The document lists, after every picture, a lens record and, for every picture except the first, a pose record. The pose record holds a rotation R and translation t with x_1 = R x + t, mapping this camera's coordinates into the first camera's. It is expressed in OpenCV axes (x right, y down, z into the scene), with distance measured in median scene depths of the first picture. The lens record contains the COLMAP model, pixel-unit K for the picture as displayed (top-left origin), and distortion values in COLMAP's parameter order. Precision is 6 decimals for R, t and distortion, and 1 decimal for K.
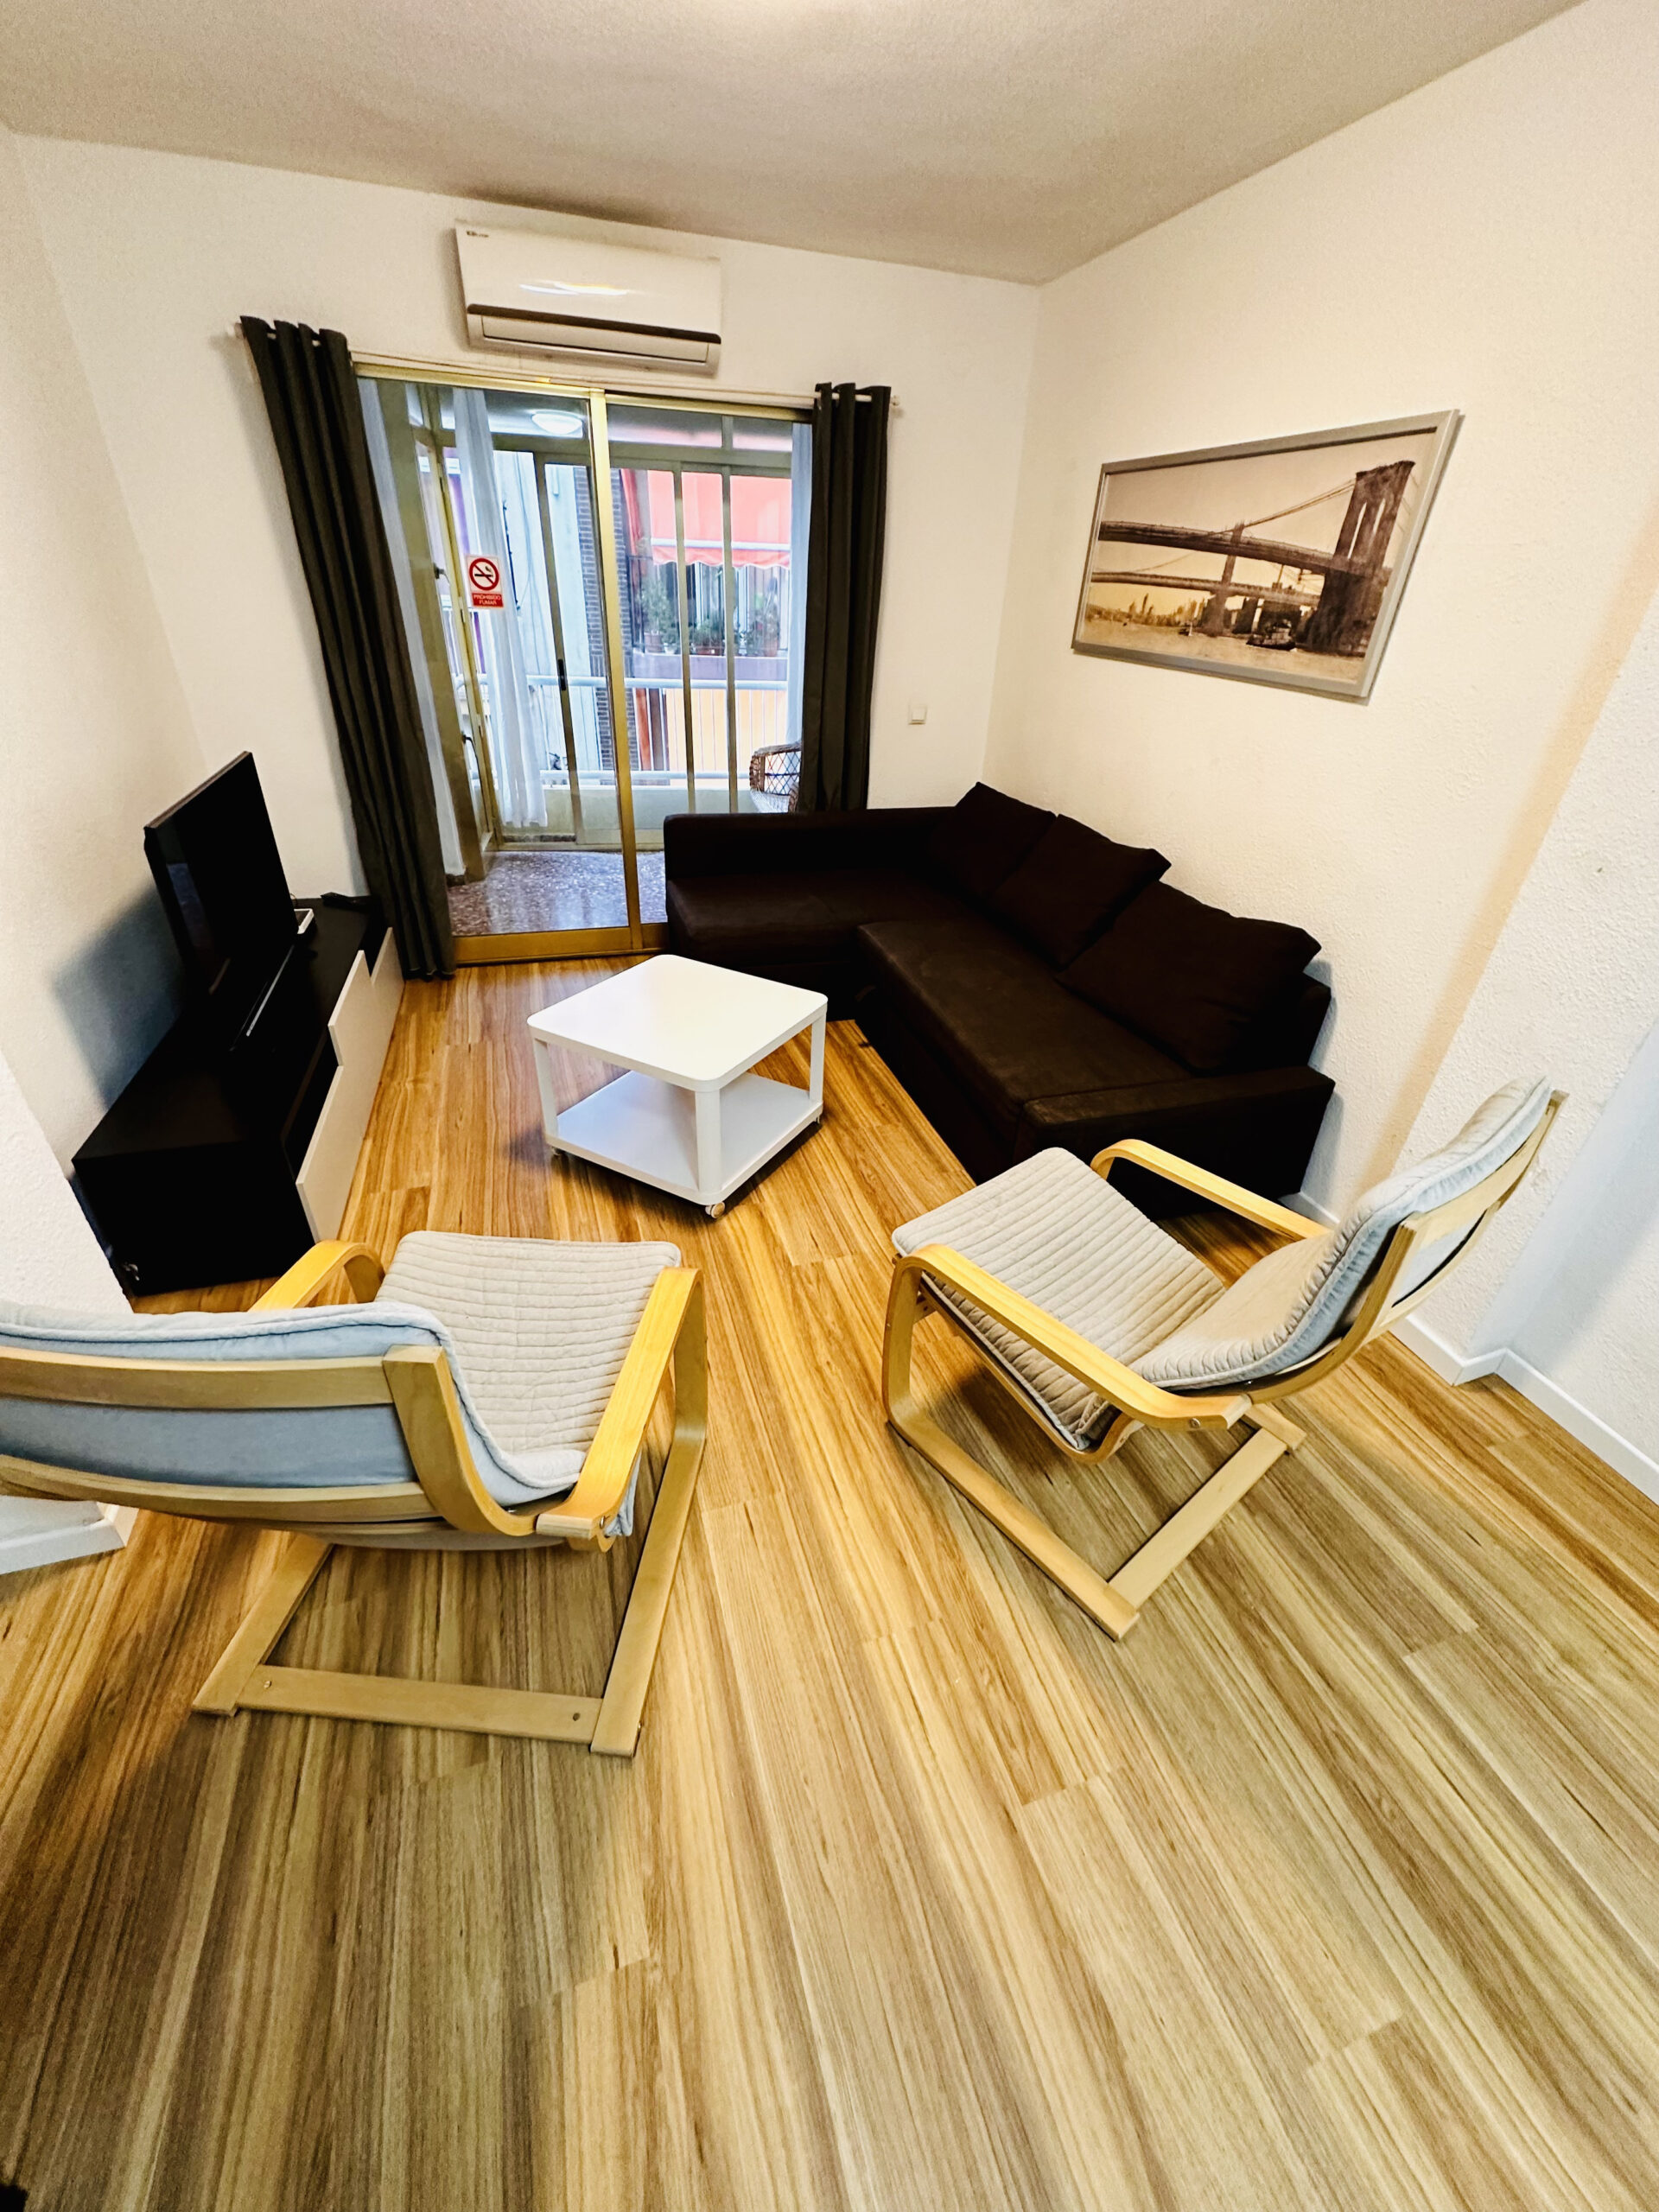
lens RADIAL K [[880.9, 0, 829.5], [0, 880.9, 1106.0], [0, 0, 1]] dist [0.001883, -0.000239]
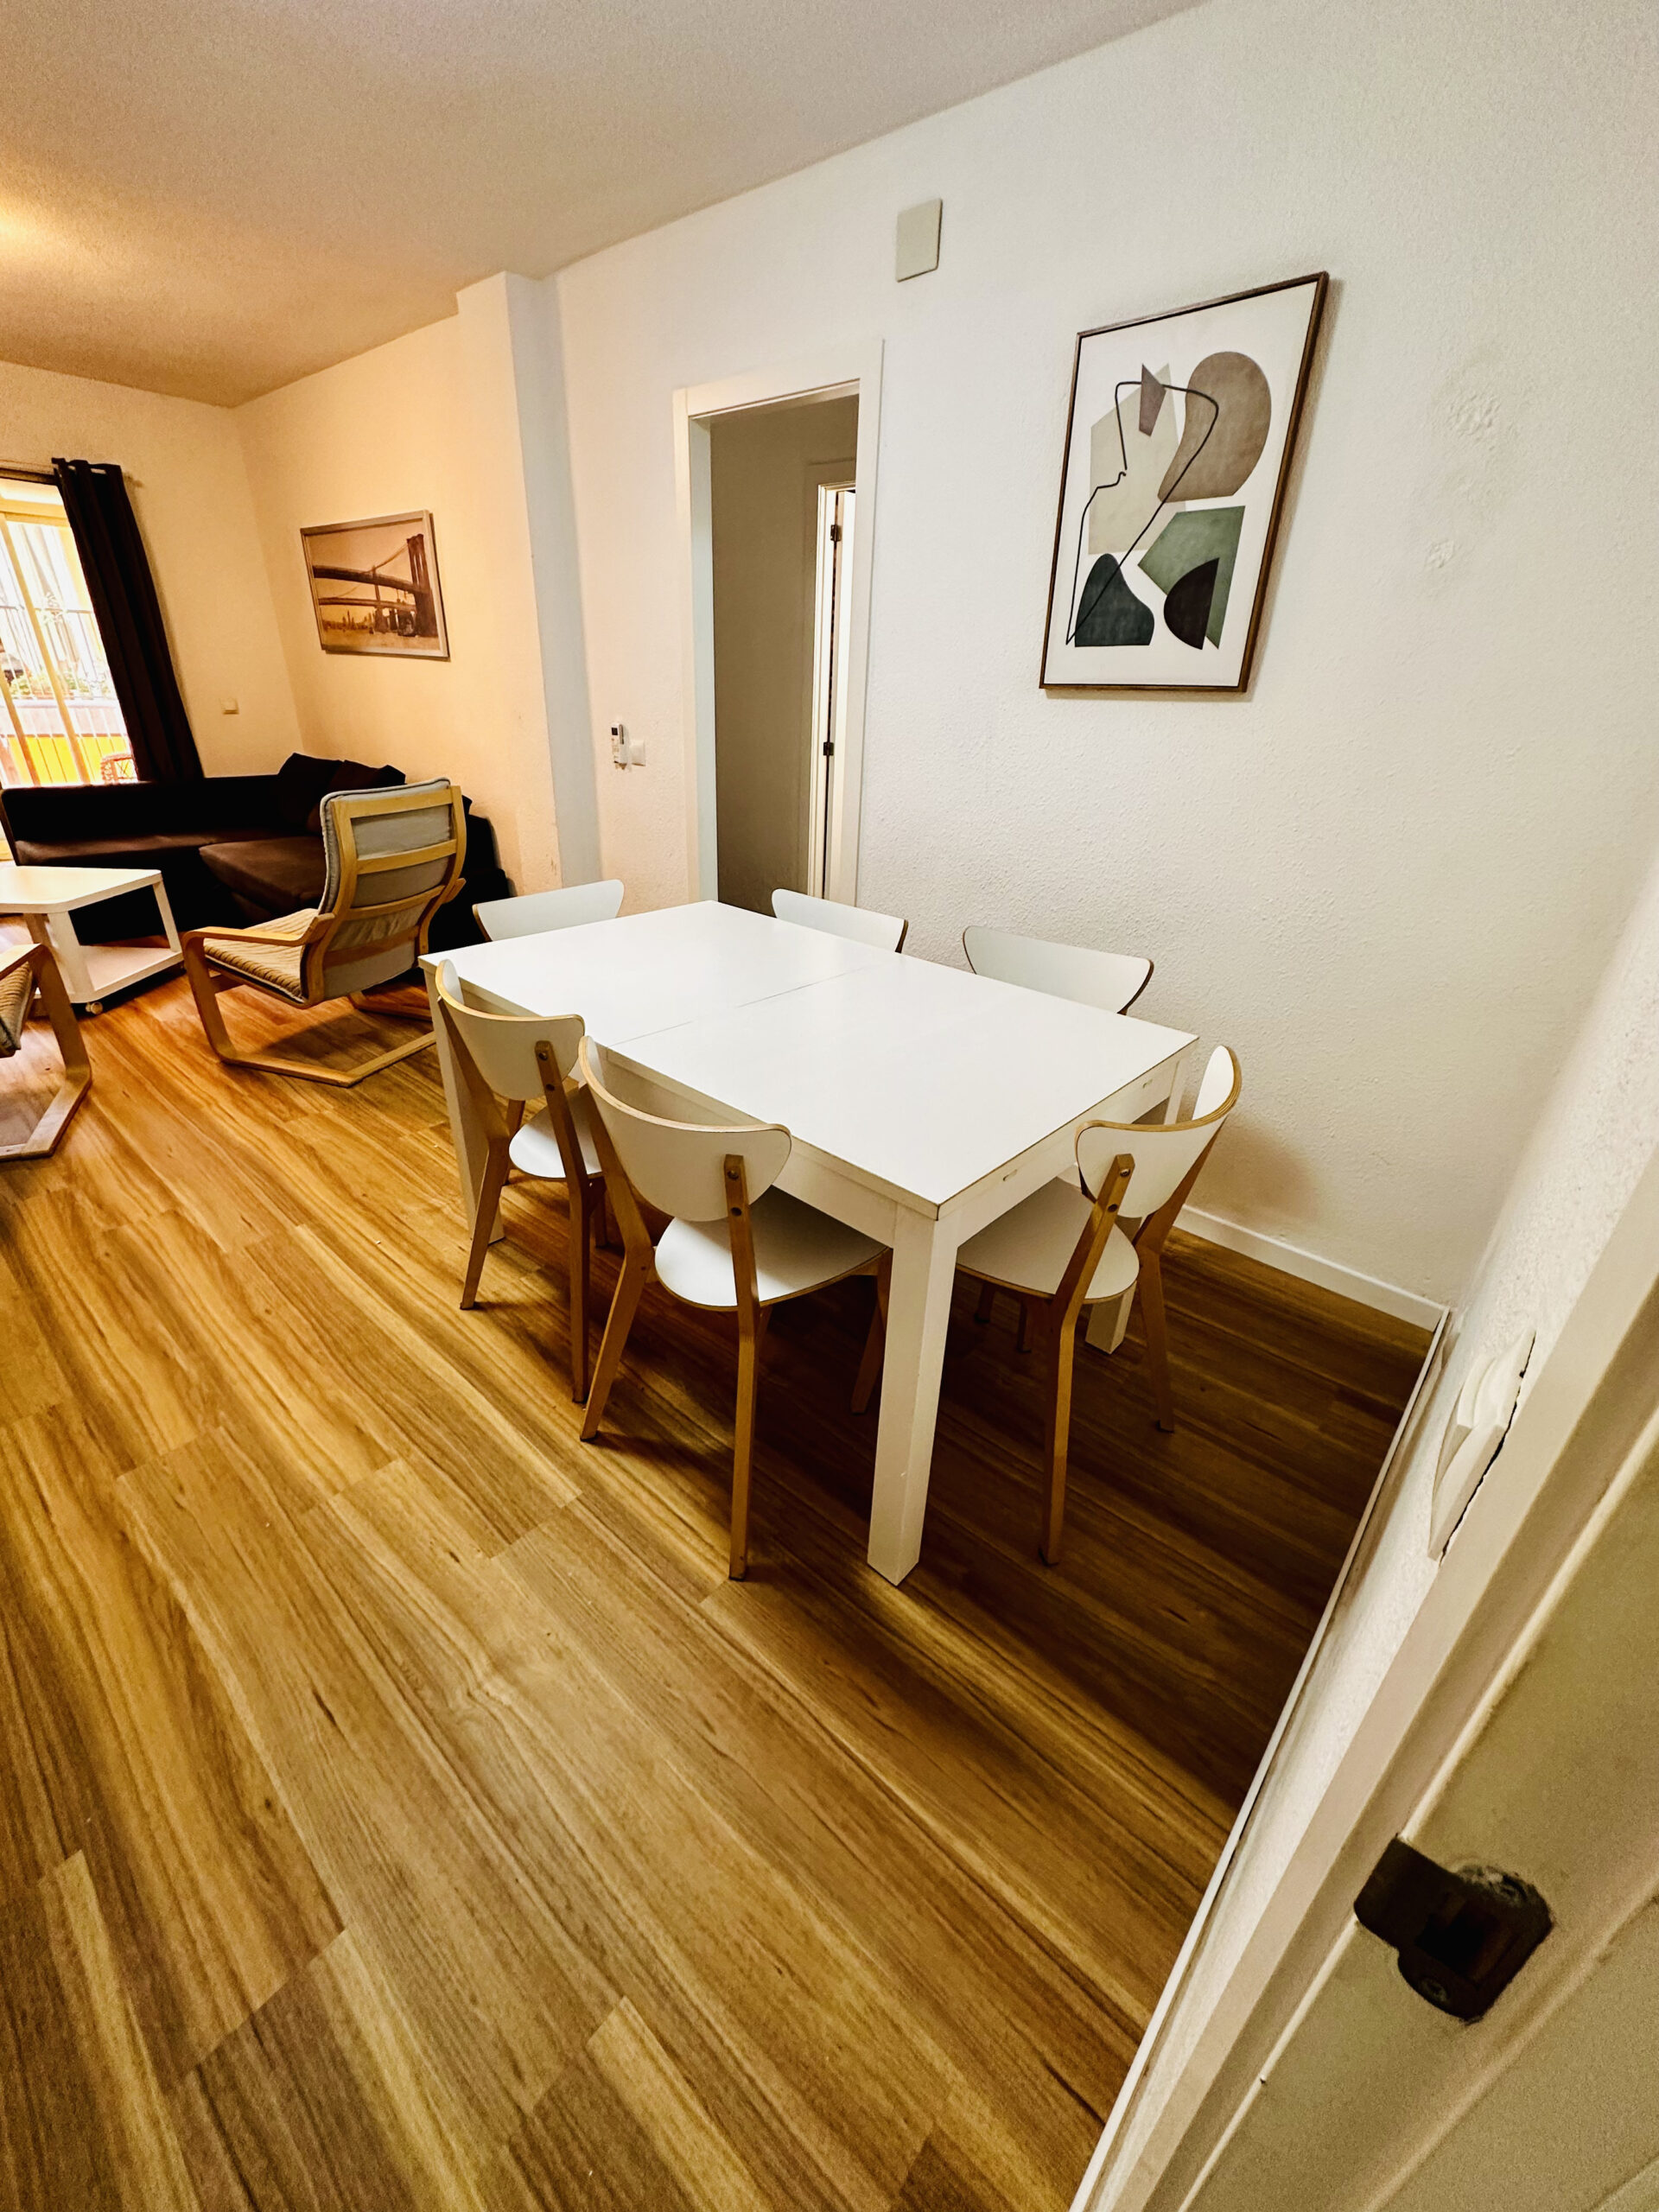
lens RADIAL K [[880.9, 0, 829.5], [0, 880.9, 1106.0], [0, 0, 1]] dist [0.001883, -0.000239]
pose [[0.858816, -0.233890, 0.455775, 0.179868], [0.261405, 0.965225, 0.002760, 0.504185], [-0.440571, 0.116772, 0.890091, -0.690545]]
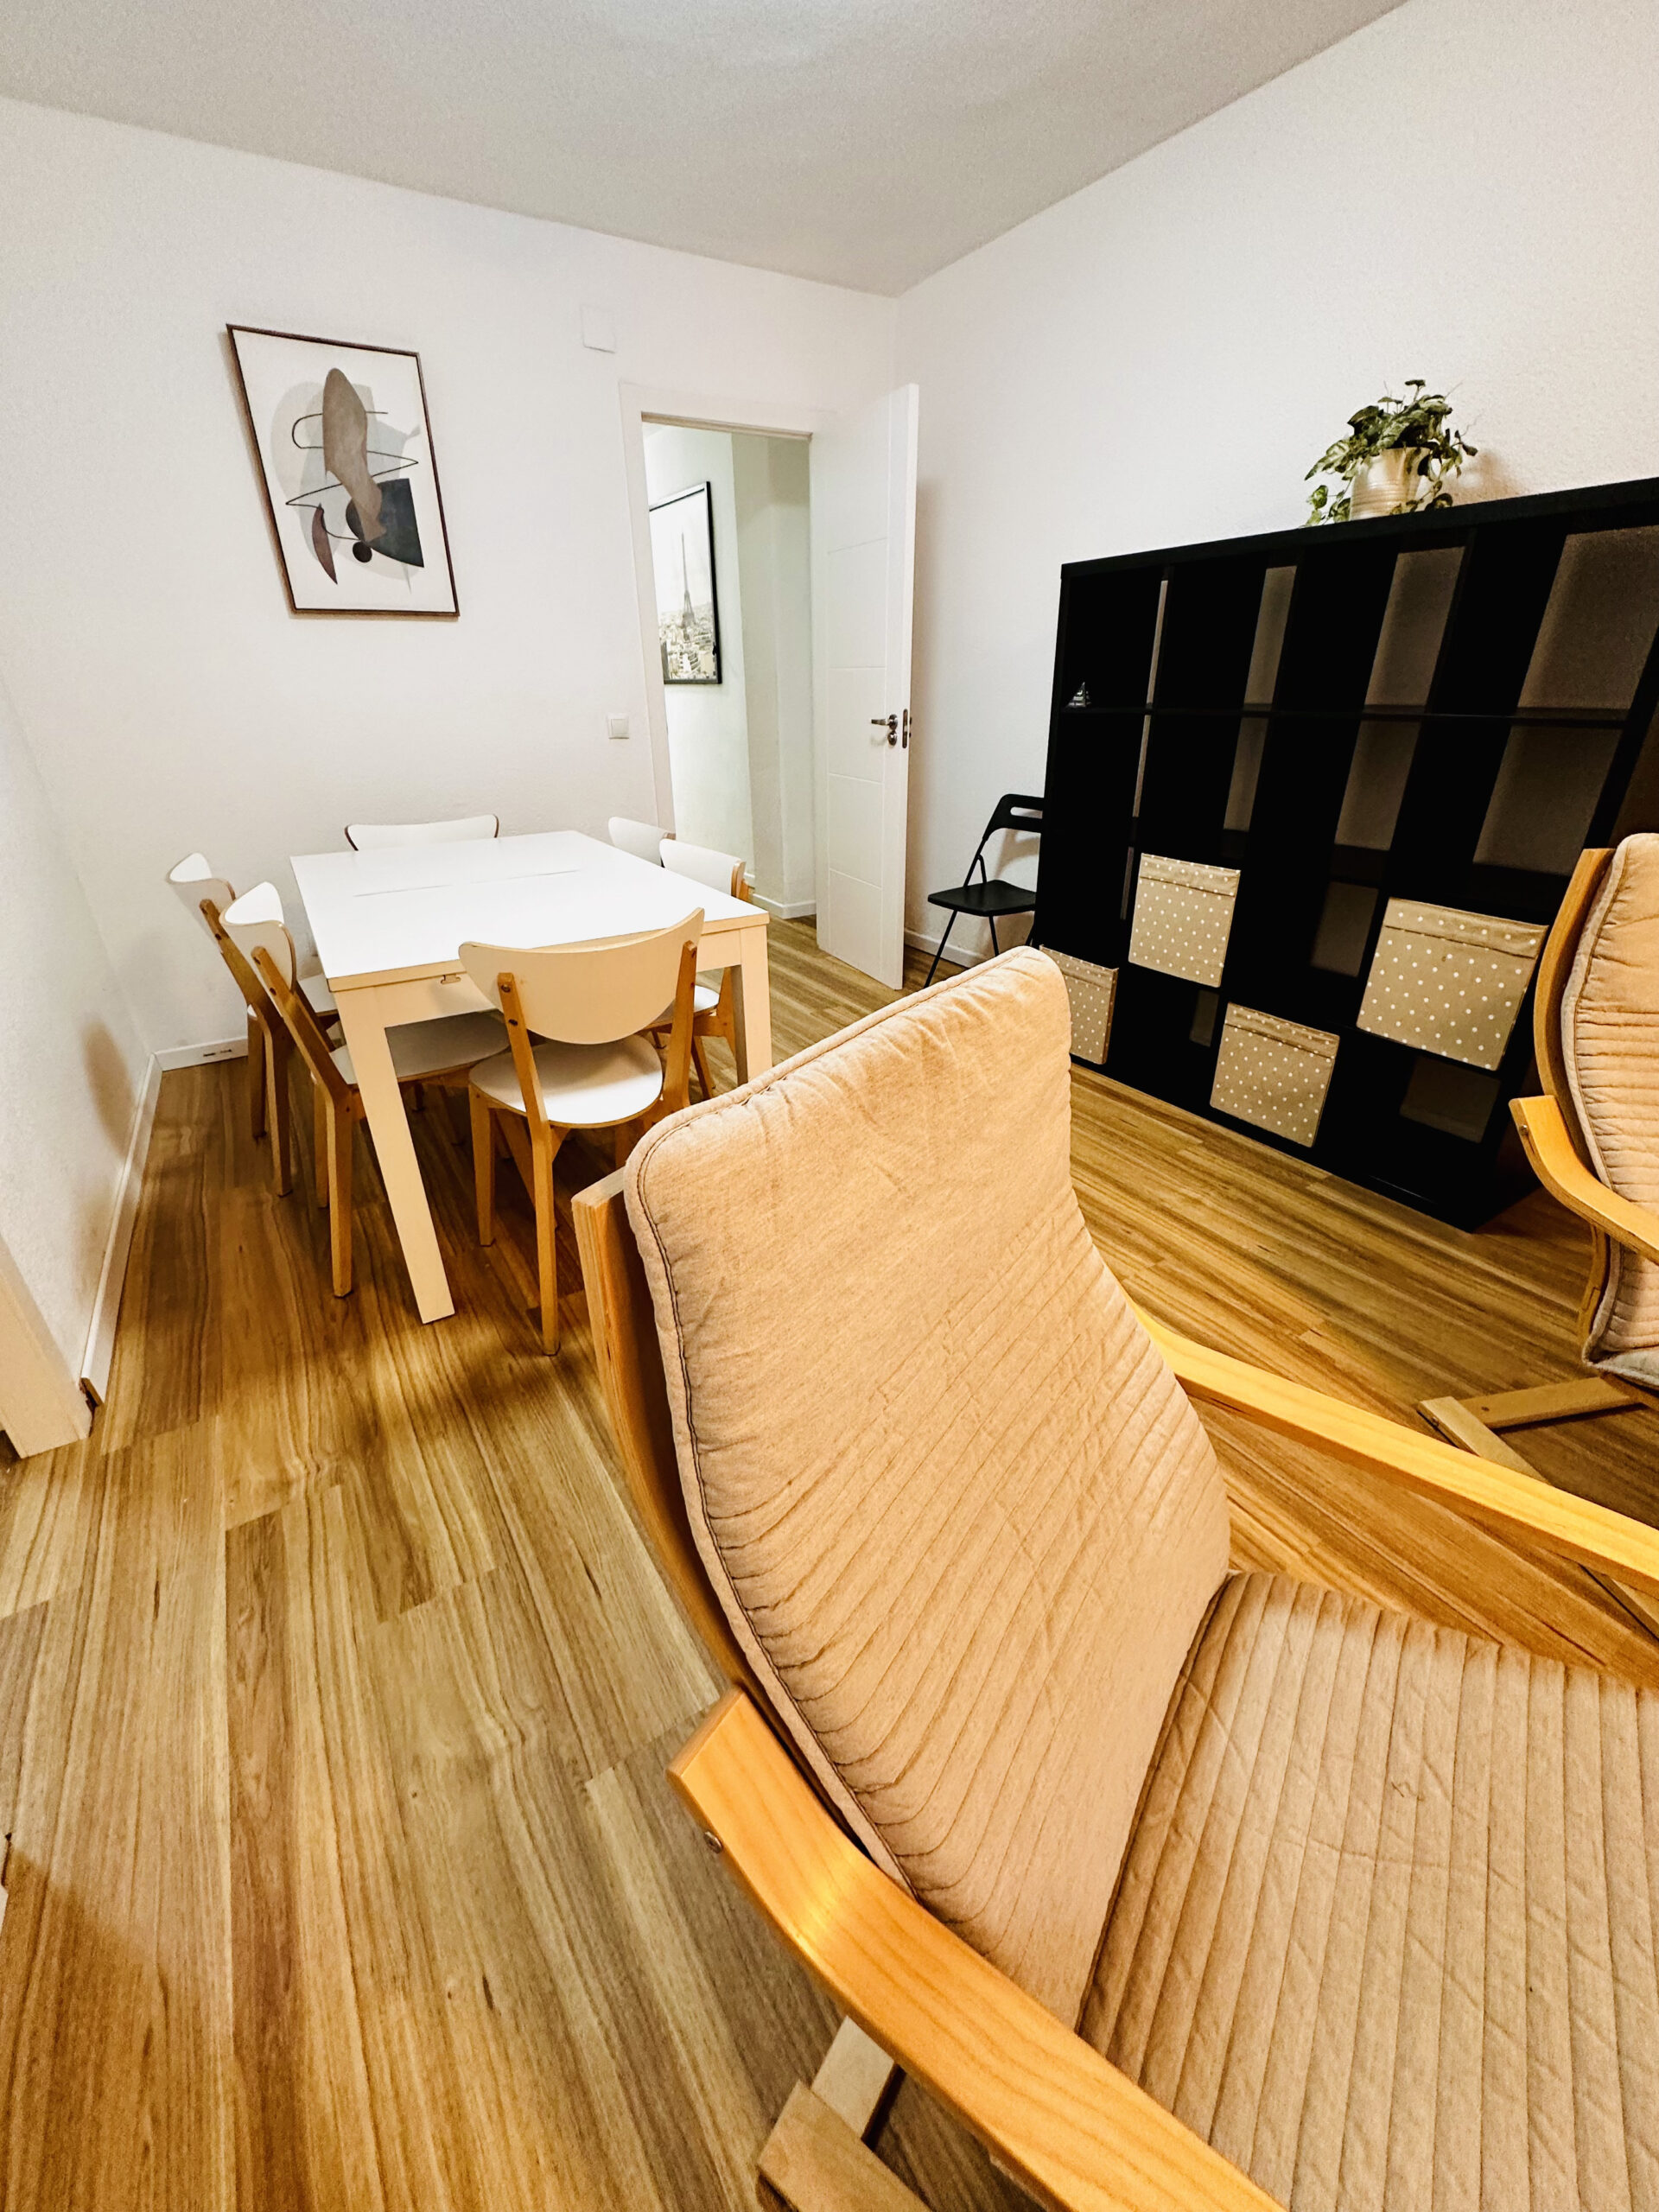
lens RADIAL K [[880.9, 0, 829.5], [0, 880.9, 1106.0], [0, 0, 1]] dist [0.001883, -0.000239]
pose [[-0.968004, 0.085197, -0.236030, 0.366249], [-0.150736, 0.554566, 0.818373, -0.156907], [0.200618, 0.827767, -0.523980, 0.527488]]
